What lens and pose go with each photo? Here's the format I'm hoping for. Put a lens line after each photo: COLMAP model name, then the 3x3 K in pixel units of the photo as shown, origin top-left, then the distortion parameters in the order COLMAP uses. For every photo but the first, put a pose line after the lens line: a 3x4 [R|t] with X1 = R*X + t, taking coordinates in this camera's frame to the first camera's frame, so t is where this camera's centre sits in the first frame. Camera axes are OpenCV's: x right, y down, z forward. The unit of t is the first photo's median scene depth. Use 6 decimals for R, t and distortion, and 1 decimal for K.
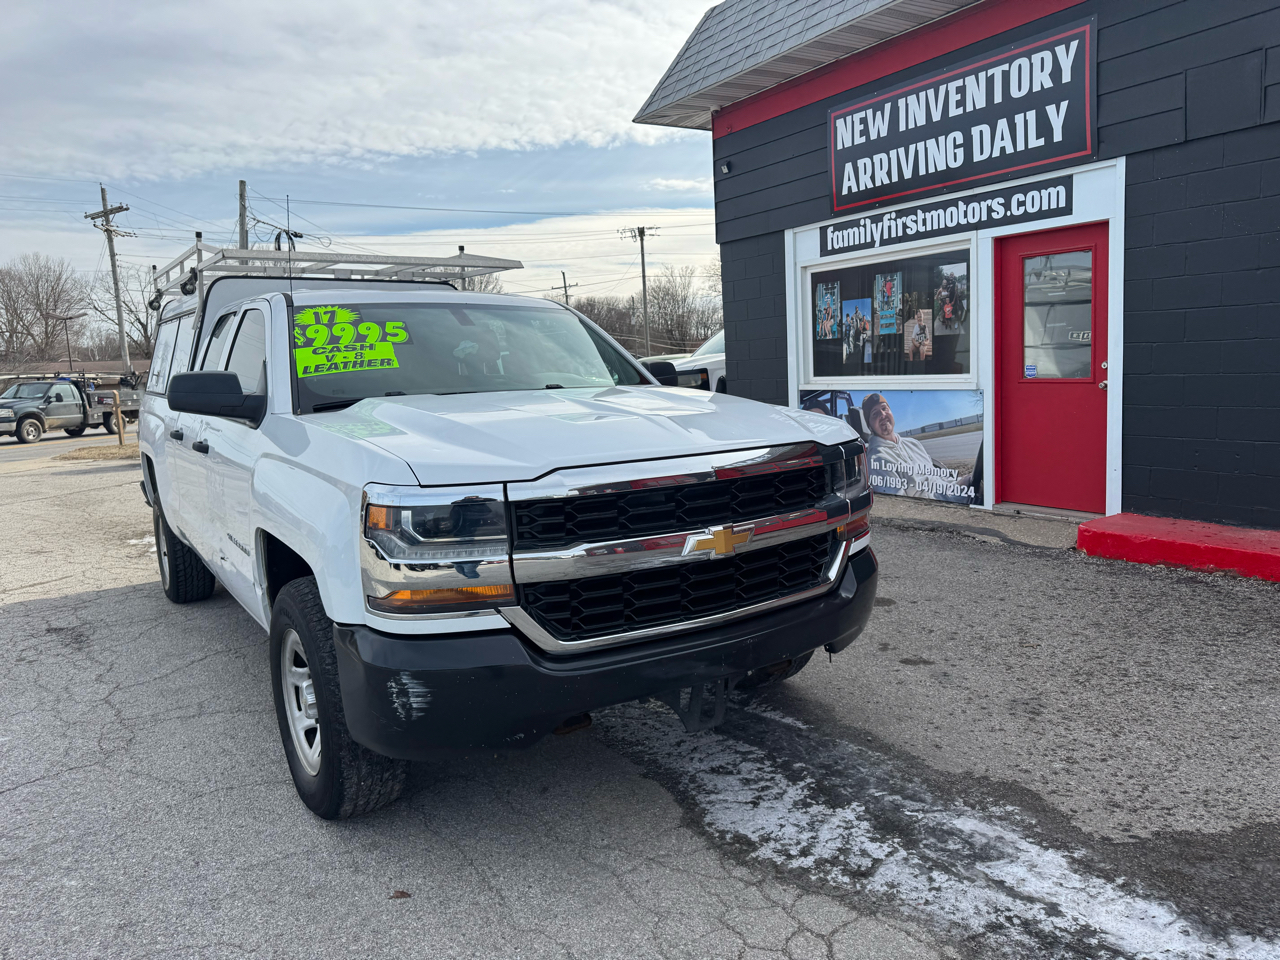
lens RADIAL K [[907.4, 0, 634.8], [0, 907.4, 469.6], [0, 0, 1]] dist [0.034145, -0.041236]
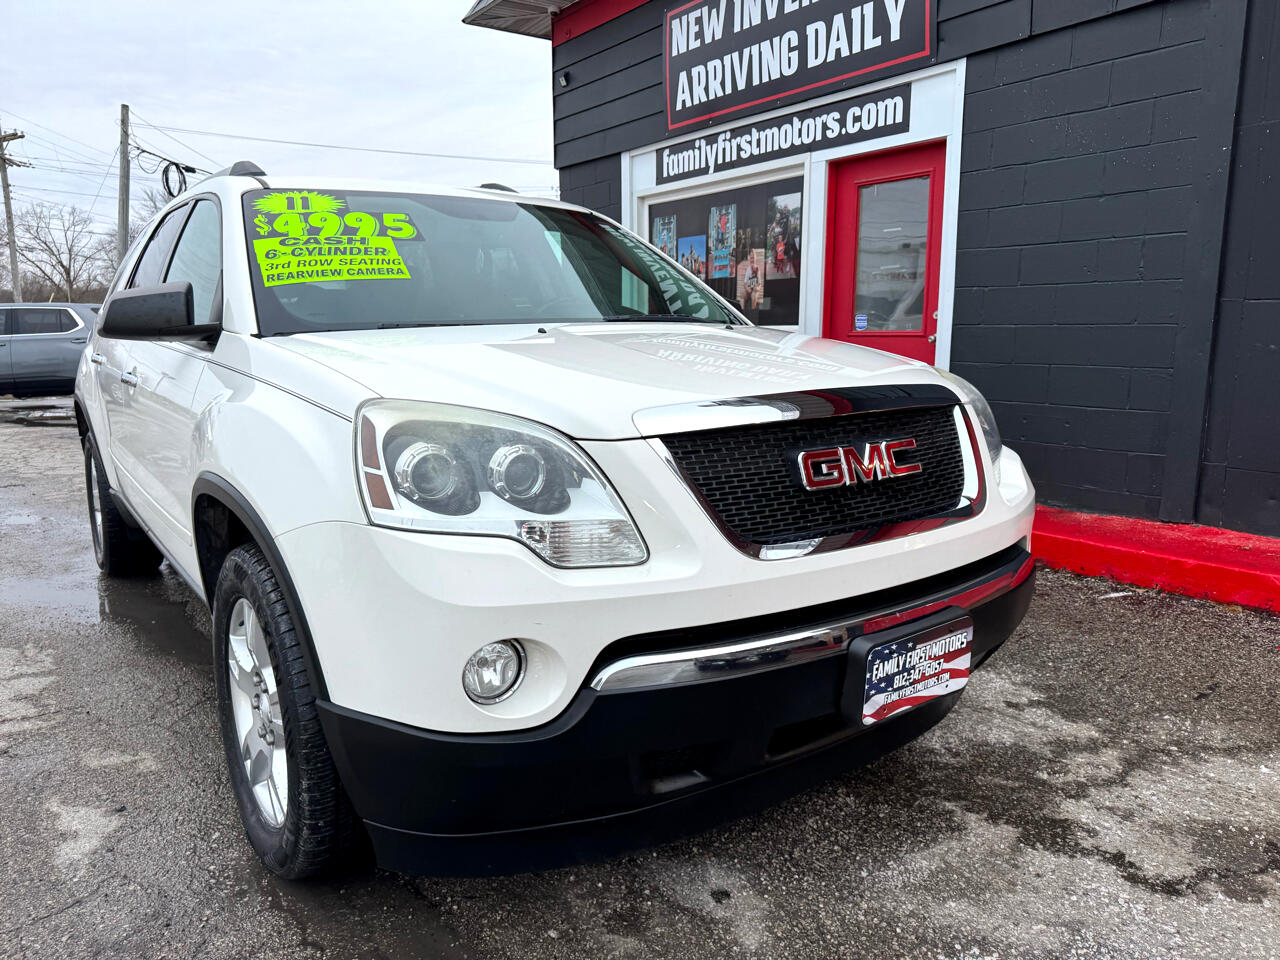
lens RADIAL K [[919.3, 0, 629.6], [0, 919.3, 477.9], [0, 0, 1]] dist [0.023956, -0.029133]
pose [[0.998079, 0.041590, 0.045920, 0.171387], [-0.043160, 0.998499, 0.033728, 0.015712], [-0.044448, -0.035645, 0.998376, 0.137900]]
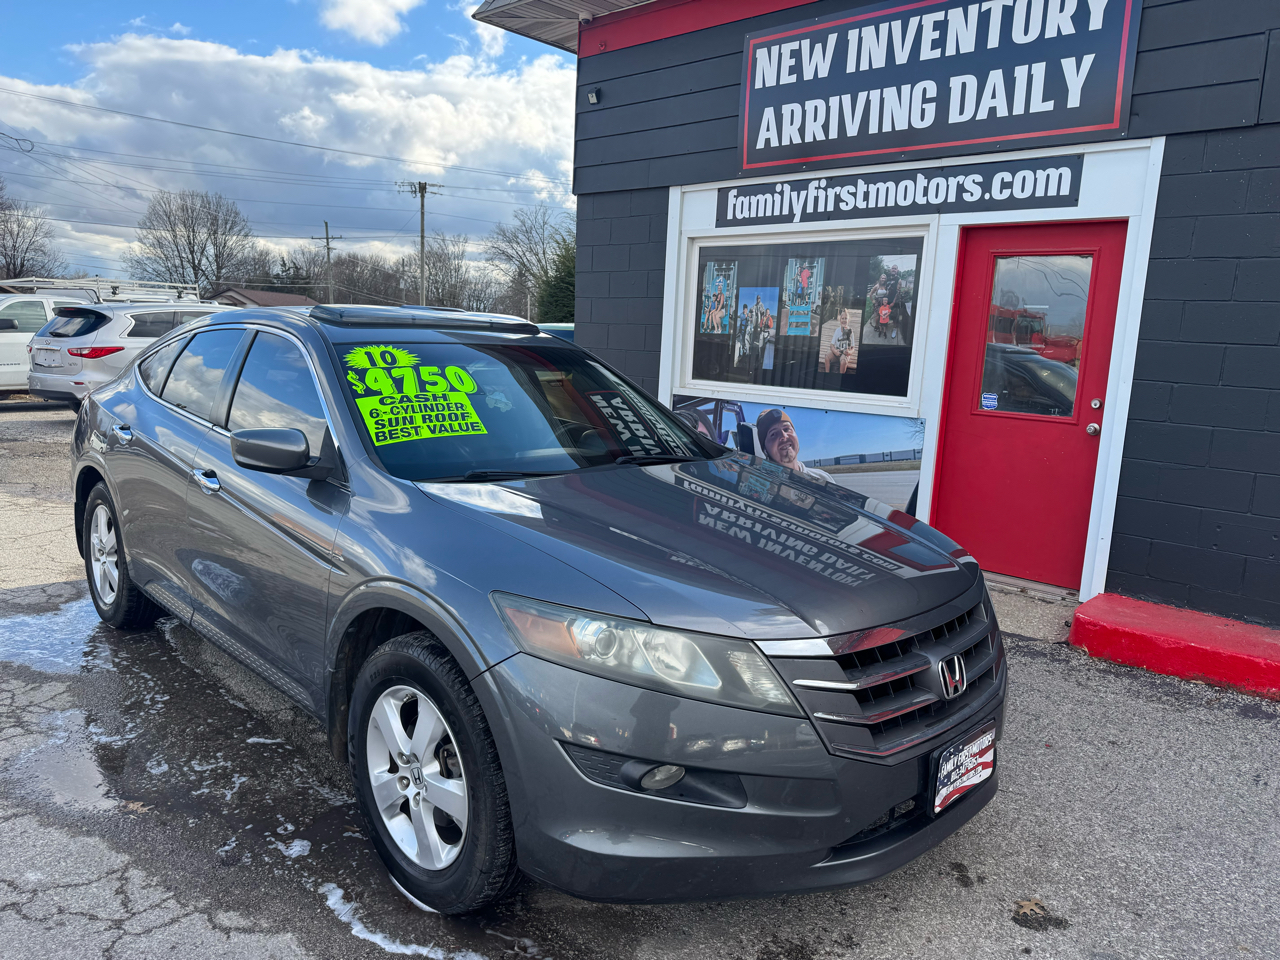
lens RADIAL K [[906.4, 0, 618.6], [0, 906.4, 480.4], [0, 0, 1]] dist [0.077524, -0.118659]
pose [[0.967426, 0.057376, 0.246565, -0.065543], [-0.066057, 0.997448, 0.027075, -0.036883], [-0.244383, -0.042480, 0.968748, 0.284769]]
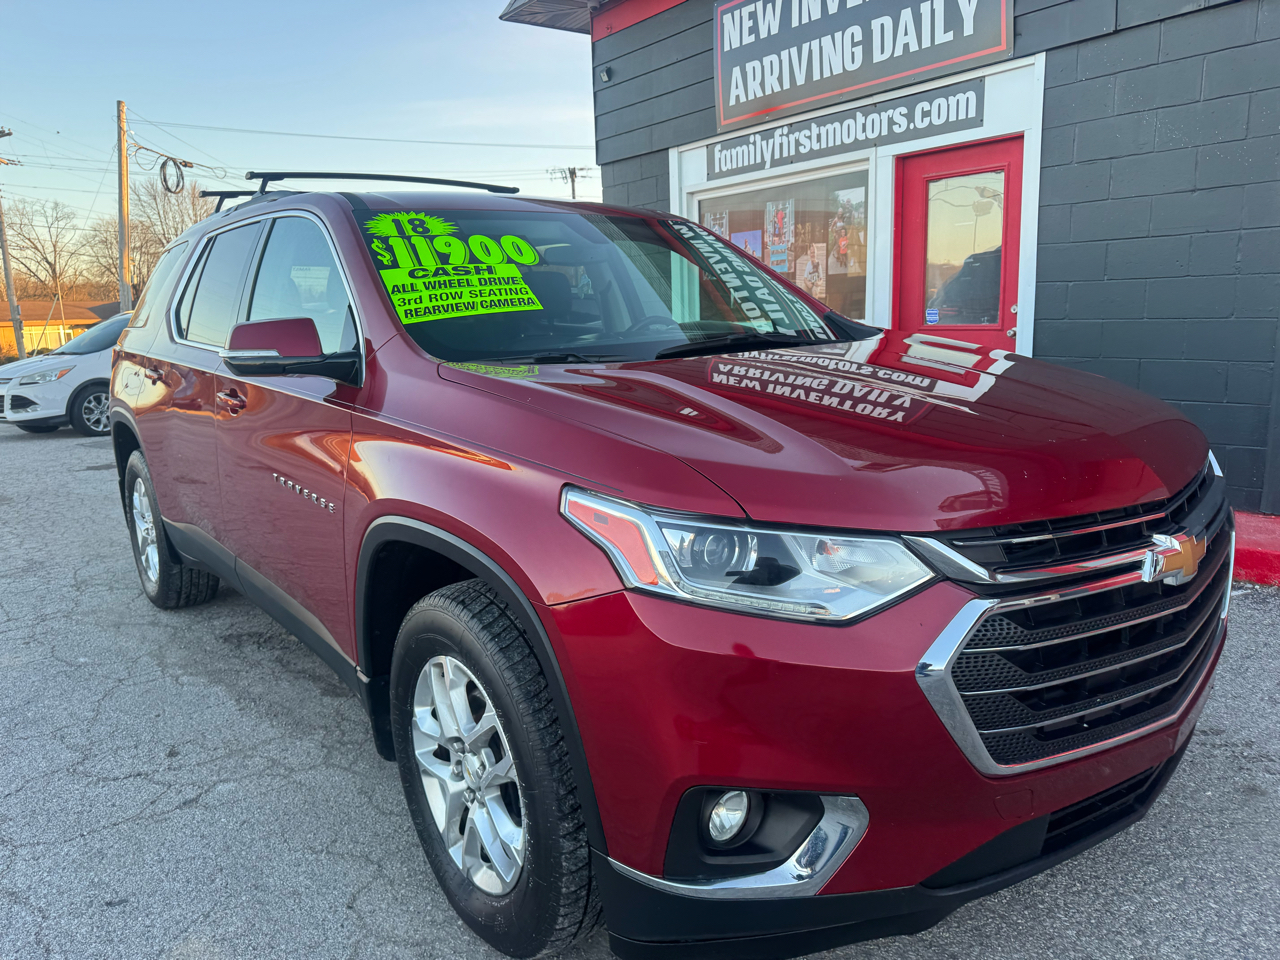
lens RADIAL K [[919.3, 0, 629.6], [0, 919.3, 477.9], [0, 0, 1]] dist [0.023956, -0.029133]
pose [[0.998529, 0.007807, 0.053659, 0.098386], [-0.010873, 0.998310, 0.057095, -0.003366], [-0.053122, -0.057594, 0.996926, 0.136719]]
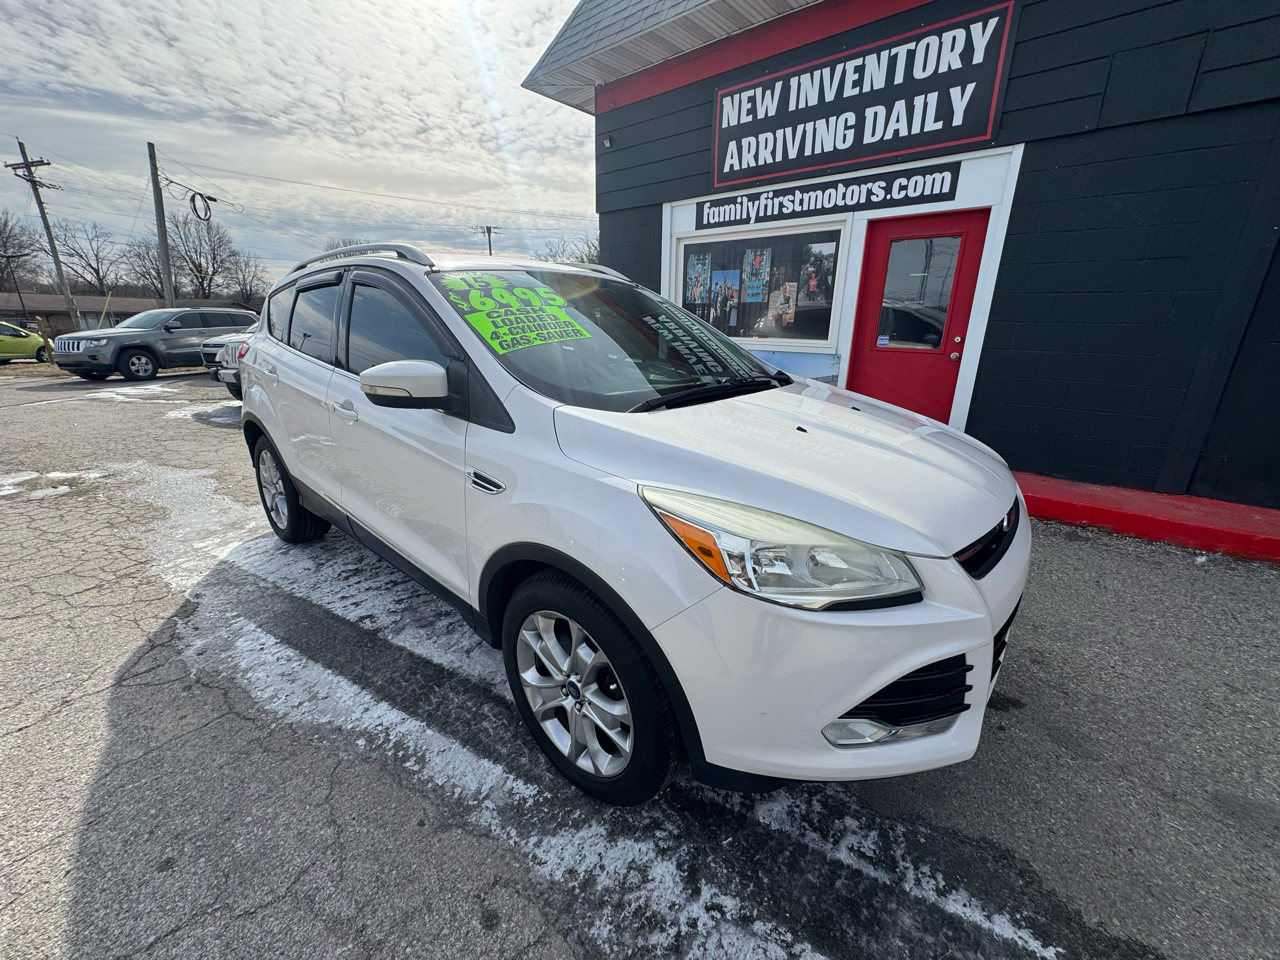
lens RADIAL K [[504.3, 0, 636.6], [0, 504.3, 476.9], [0, 0, 1]] dist [-0.002948, 0.000495]
pose [[0.956059, -0.027408, 0.291890, -0.075951], [-0.023369, 0.985329, 0.169061, -0.032736], [-0.292242, -0.168453, 0.941392, 0.404942]]
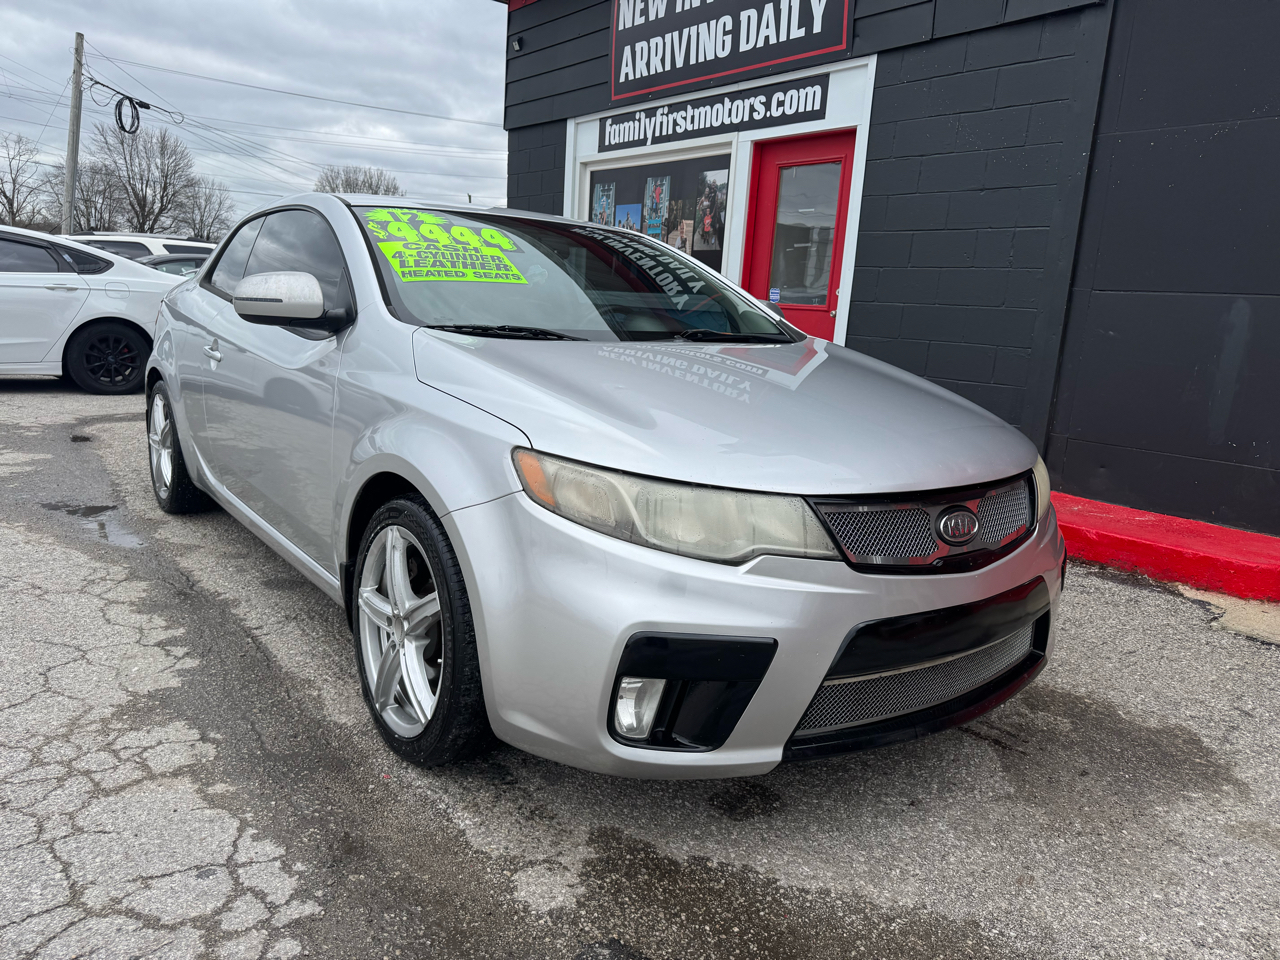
lens RADIAL K [[919.3, 0, 629.6], [0, 919.3, 477.9], [0, 0, 1]] dist [0.023956, -0.029133]
pose [[0.990167, 0.098224, 0.099608, 0.200087], [-0.104111, 0.993003, 0.055732, 0.035172], [-0.093437, -0.065554, 0.993465, 0.079245]]
